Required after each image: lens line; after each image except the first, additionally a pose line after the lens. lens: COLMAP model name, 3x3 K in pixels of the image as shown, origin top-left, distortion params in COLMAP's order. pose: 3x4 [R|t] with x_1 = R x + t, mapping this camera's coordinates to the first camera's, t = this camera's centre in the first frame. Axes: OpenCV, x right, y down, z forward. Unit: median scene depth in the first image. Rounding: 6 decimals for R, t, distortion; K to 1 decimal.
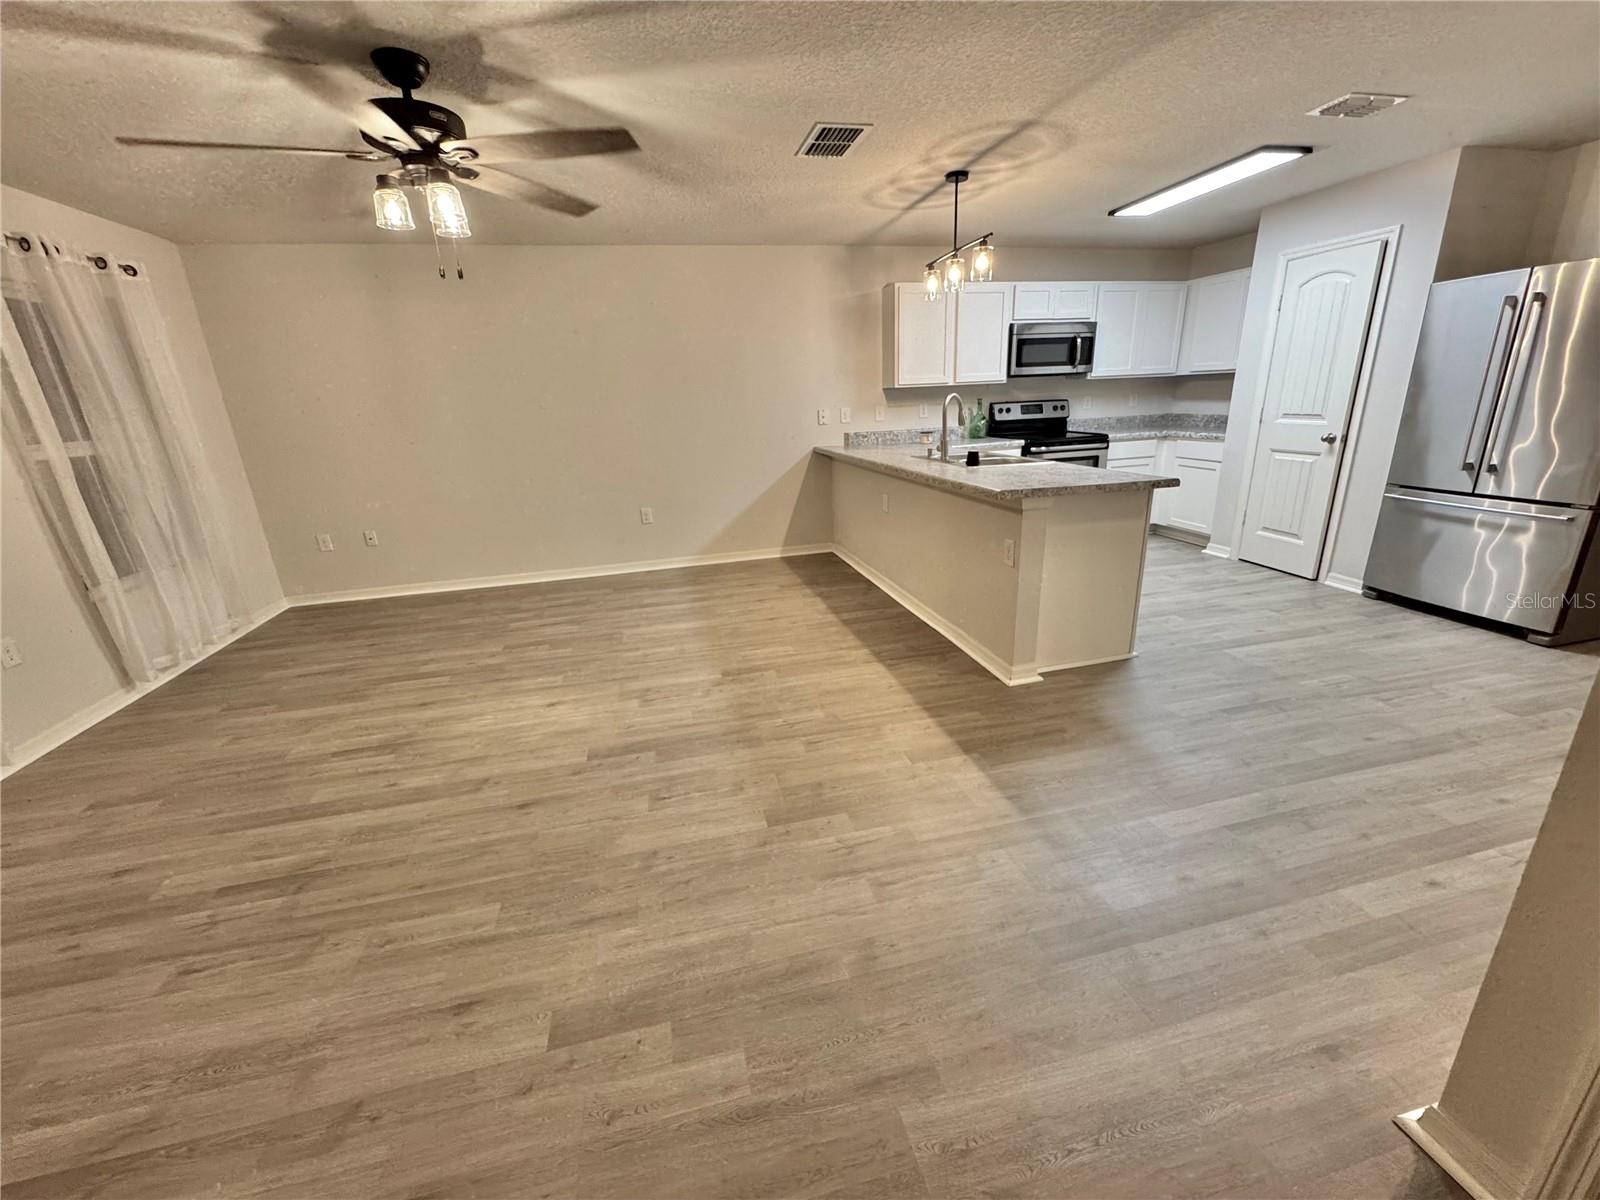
lens RADIAL K [[637.6, 0, 804.7], [0, 637.6, 598.5], [0, 0, 1]] dist [-0.002655, -0.000206]
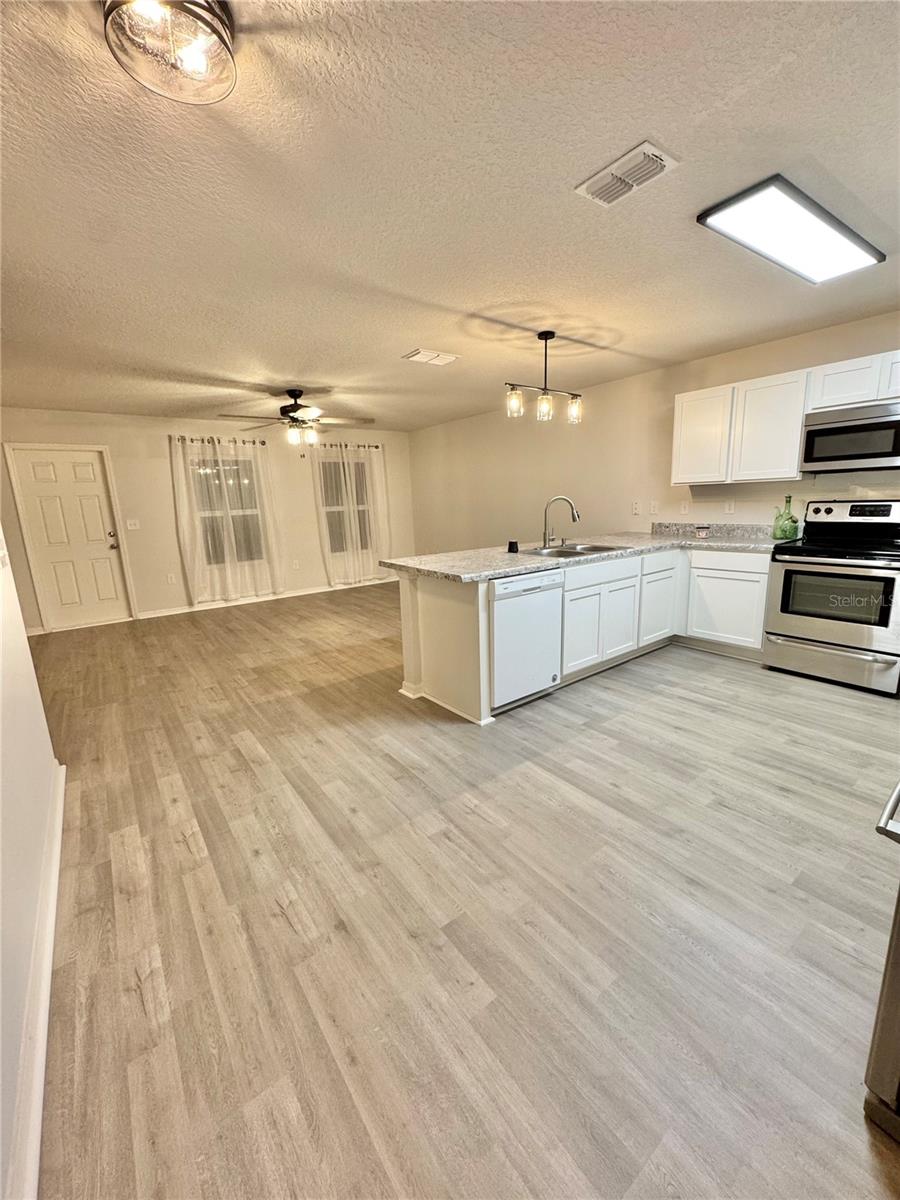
lens RADIAL K [[478.2, 0, 451.9], [0, 478.2, 600.4], [0, 0, 1]] dist [-0.002655, -0.000206]
pose [[0.398032, 0.216235, -0.891523, 1.117024], [-0.260824, 0.958391, 0.116006, -0.195557], [0.879512, 0.186357, 0.437870, 0.481568]]
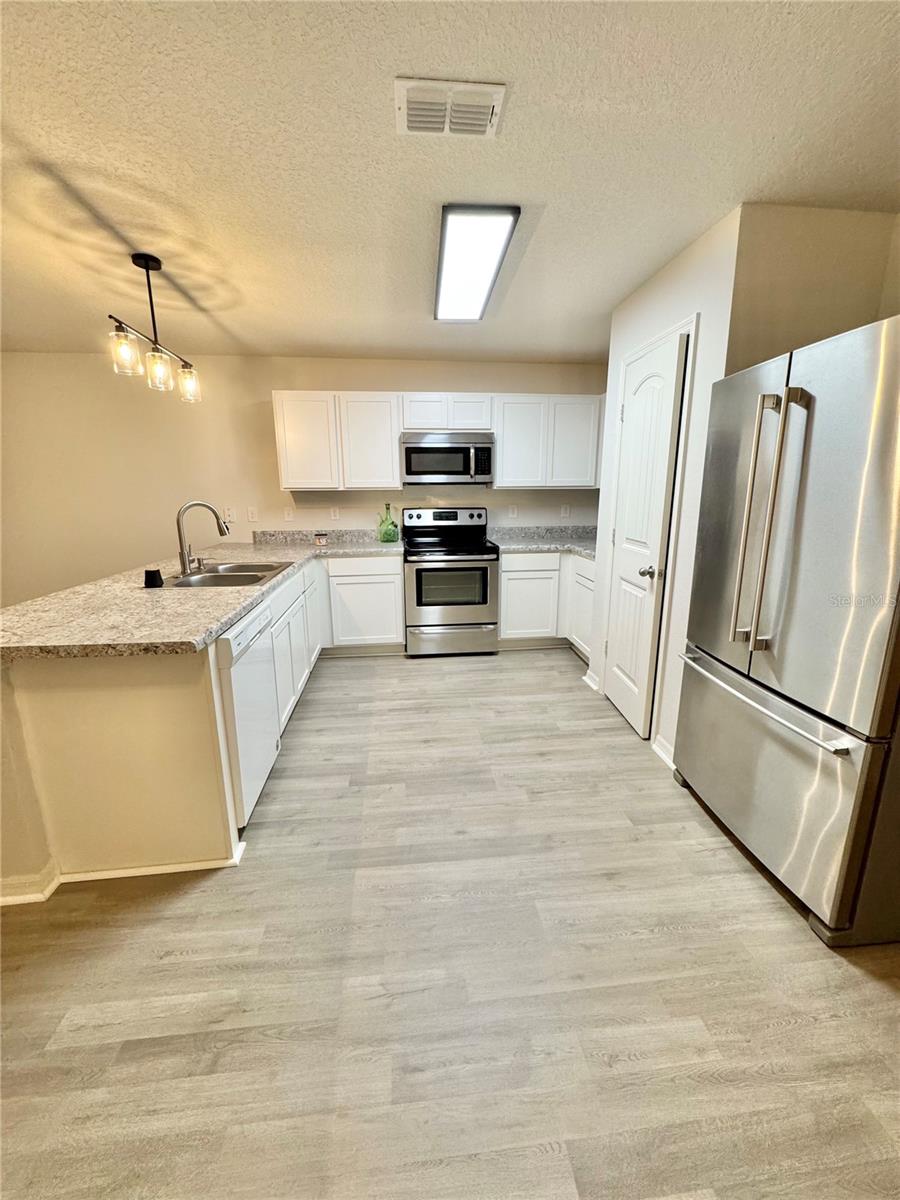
lens RADIAL K [[478.2, 0, 451.9], [0, 478.2, 600.4], [0, 0, 1]] dist [-0.002655, -0.000206]
pose [[0.990690, 0.064613, -0.119824, 0.740677], [-0.073936, 0.994433, -0.075070, -0.171817], [0.114306, 0.083230, 0.989953, 0.418066]]
